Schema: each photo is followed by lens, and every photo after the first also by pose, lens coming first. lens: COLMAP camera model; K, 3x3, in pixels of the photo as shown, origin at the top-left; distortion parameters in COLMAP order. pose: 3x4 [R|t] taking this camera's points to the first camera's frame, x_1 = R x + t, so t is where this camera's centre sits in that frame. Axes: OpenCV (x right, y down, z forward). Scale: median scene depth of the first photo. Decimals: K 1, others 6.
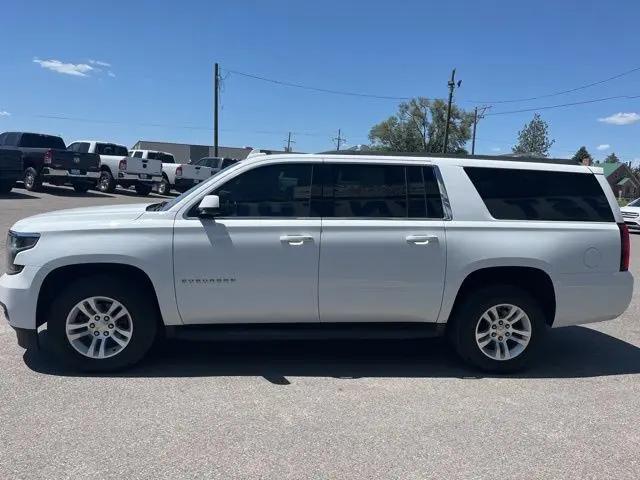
lens RADIAL K [[485.1, 0, 317.3], [0, 485.1, 243.3], [0, 0, 1]] dist [0.062152, -0.077434]
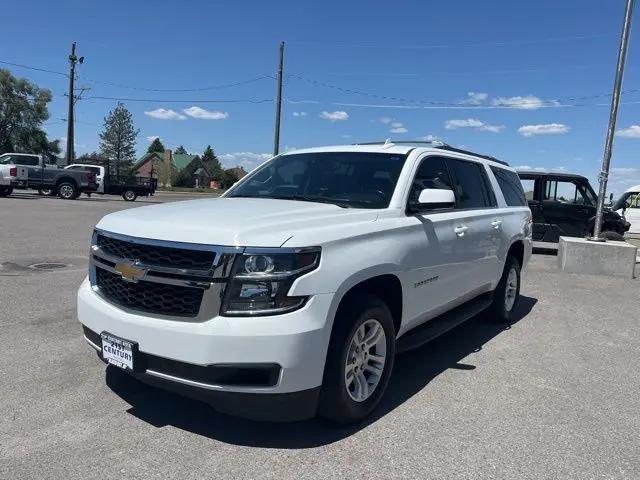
lens RADIAL K [[485.1, 0, 316.8], [0, 485.1, 240.4], [0, 0, 1]] dist [0.062152, -0.077434]
pose [[0.675810, -0.079741, 0.732750, -0.953792], [0.064400, 0.996717, 0.049071, -0.054862], [-0.734257, 0.014026, 0.678727, 0.483013]]
